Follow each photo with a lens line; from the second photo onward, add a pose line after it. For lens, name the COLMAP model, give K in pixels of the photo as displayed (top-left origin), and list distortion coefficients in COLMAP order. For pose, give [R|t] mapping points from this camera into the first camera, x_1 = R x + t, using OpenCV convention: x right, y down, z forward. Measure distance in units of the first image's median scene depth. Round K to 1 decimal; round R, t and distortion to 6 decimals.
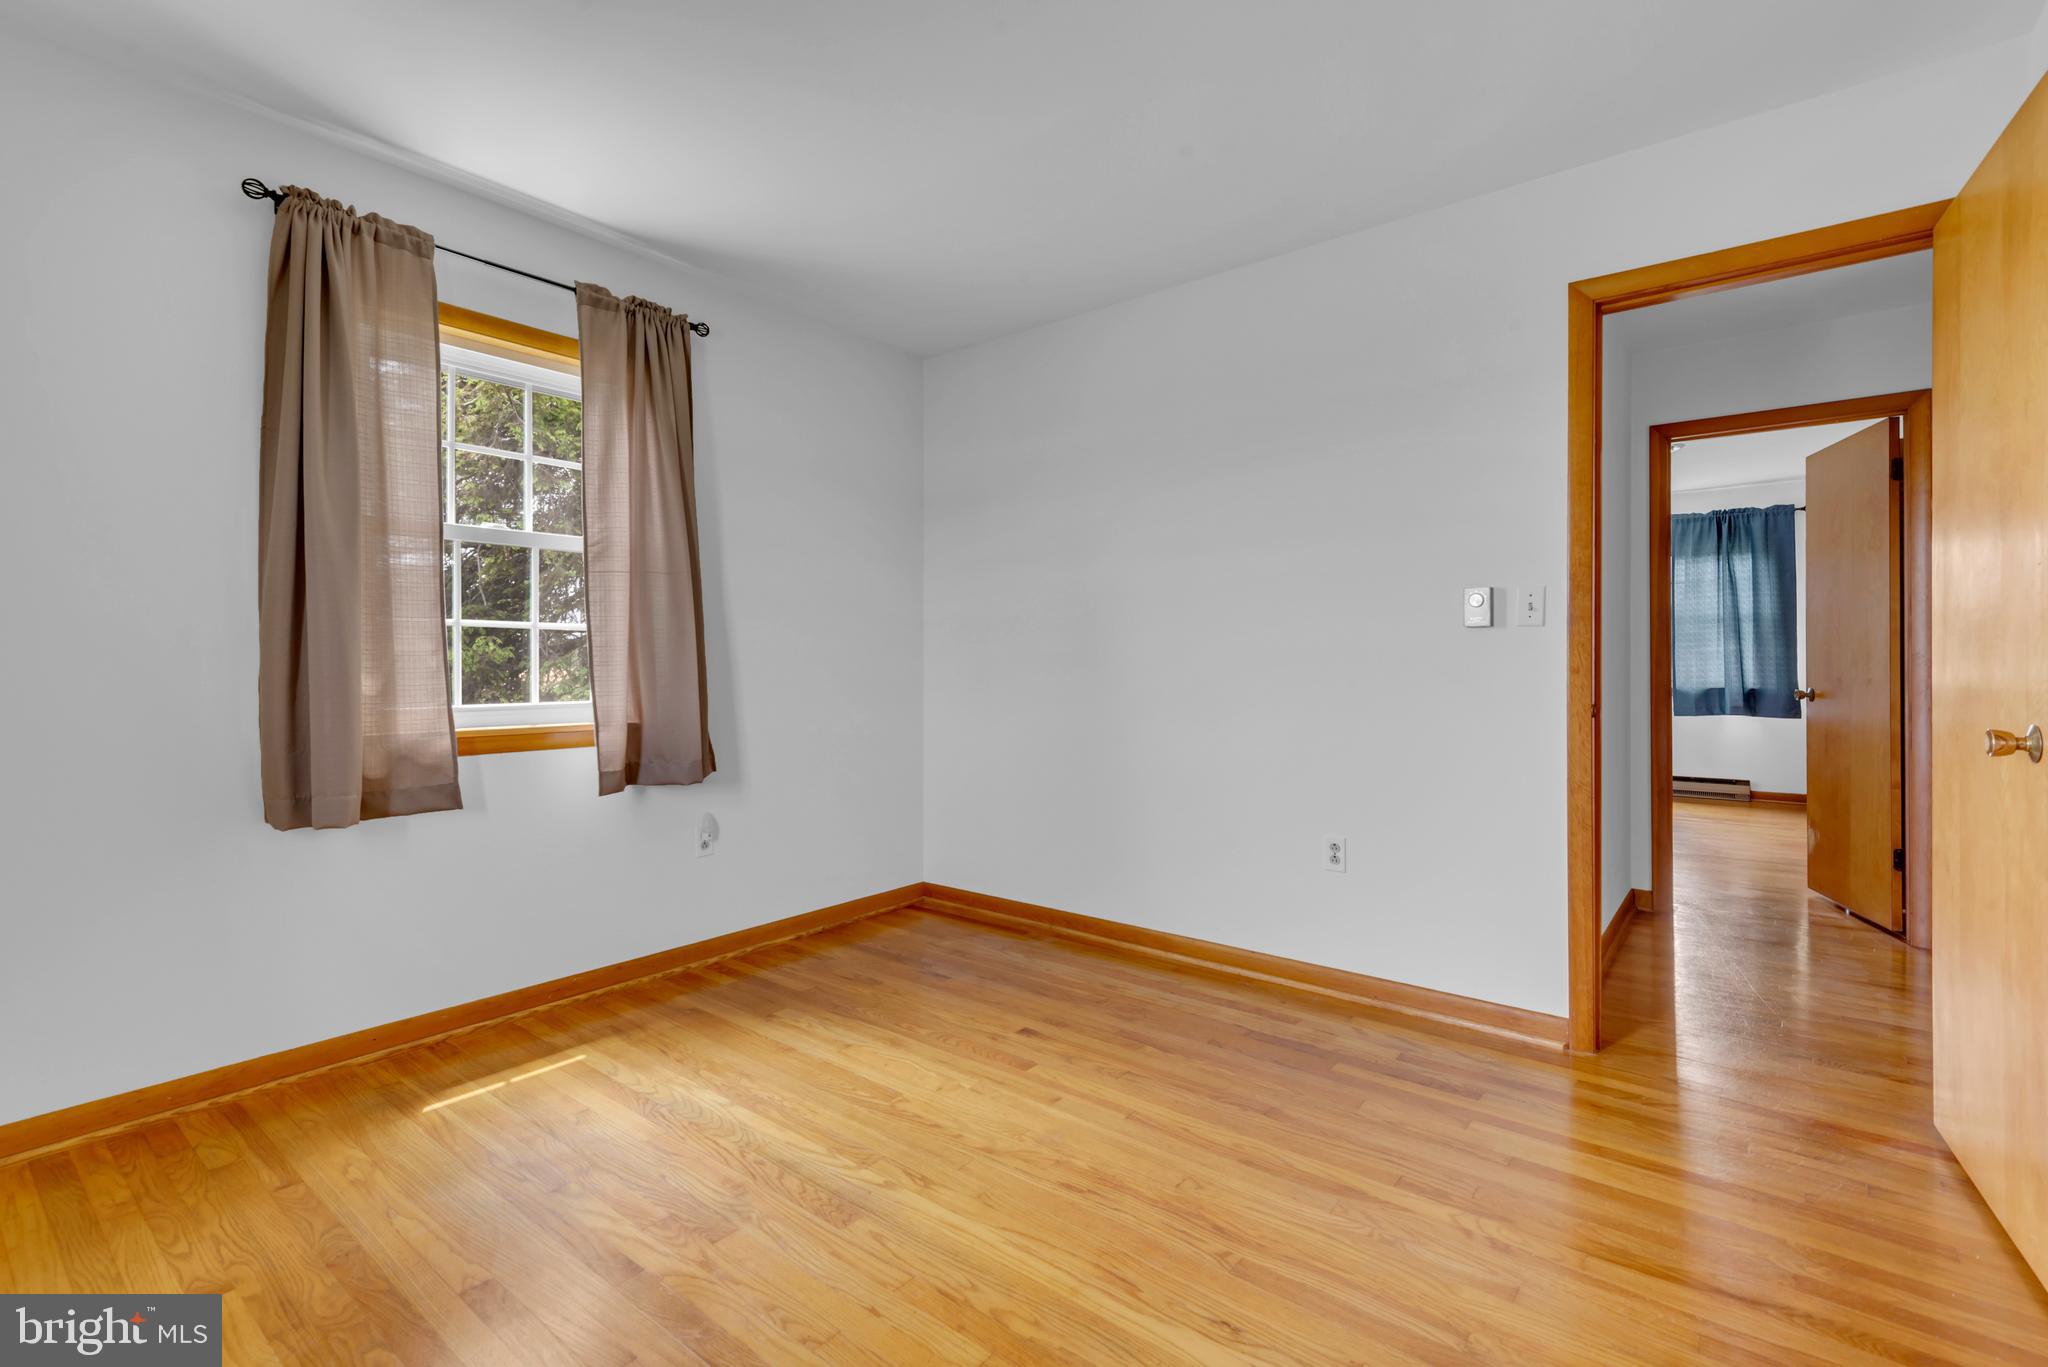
lens RADIAL K [[919.4, 0, 1020.8], [0, 919.4, 666.1], [0, 0, 1]] dist [0.015832, -0.007683]
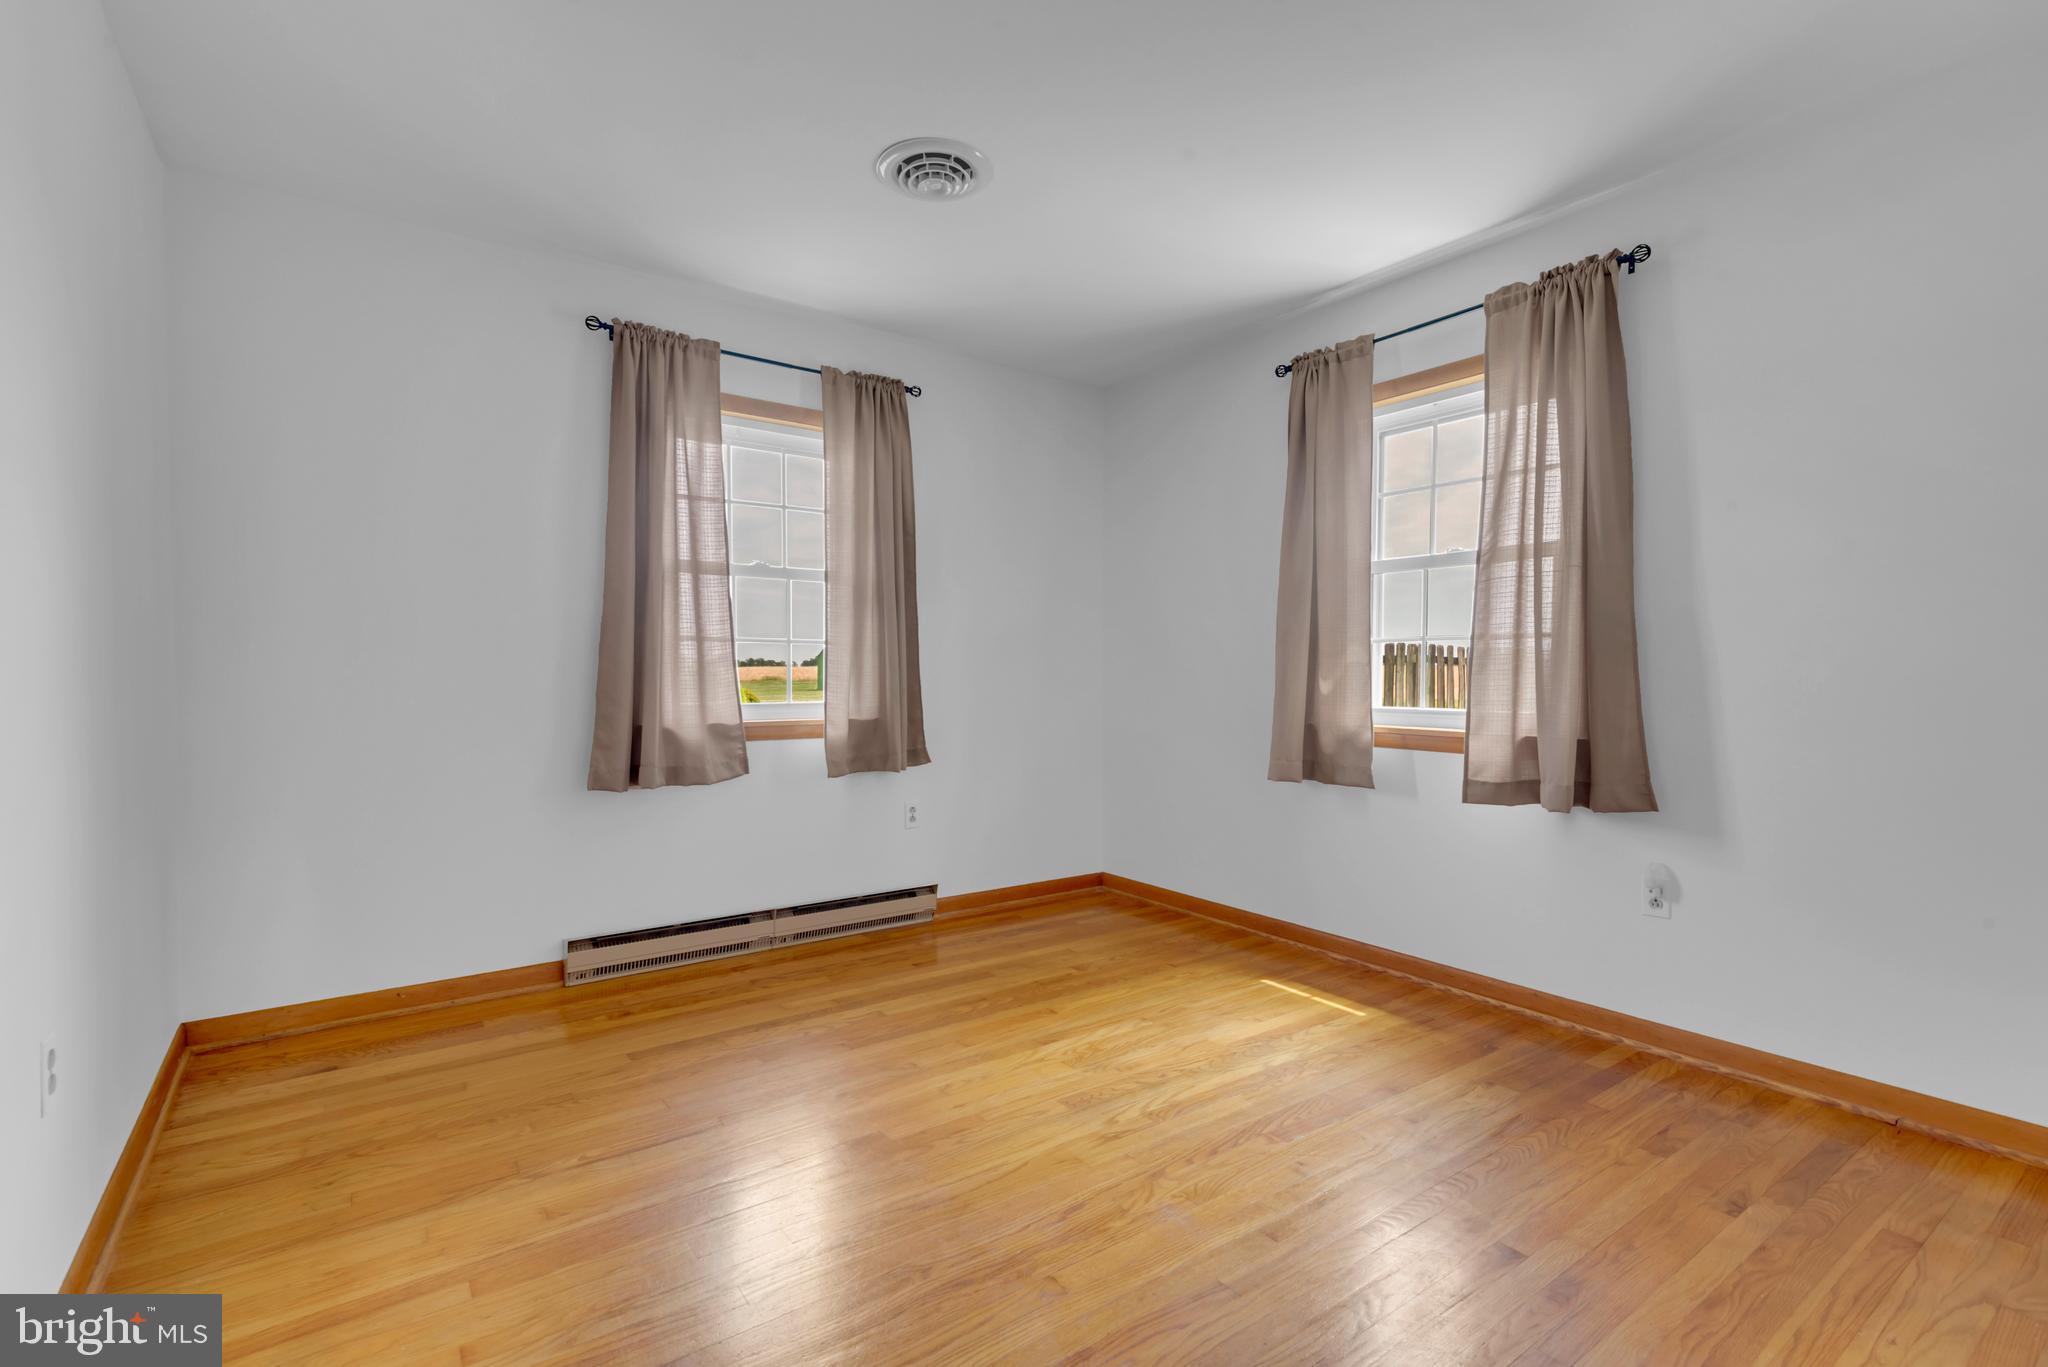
lens RADIAL K [[924.4, 0, 1017.8], [0, 924.4, 694.6], [0, 0, 1]] dist [0.025840, -0.006680]
pose [[-0.258678, 0.023461, -0.965679, 0.736245], [-0.009138, 0.999601, 0.026733, -0.001137], [0.965920, 0.015740, -0.258361, 0.871665]]
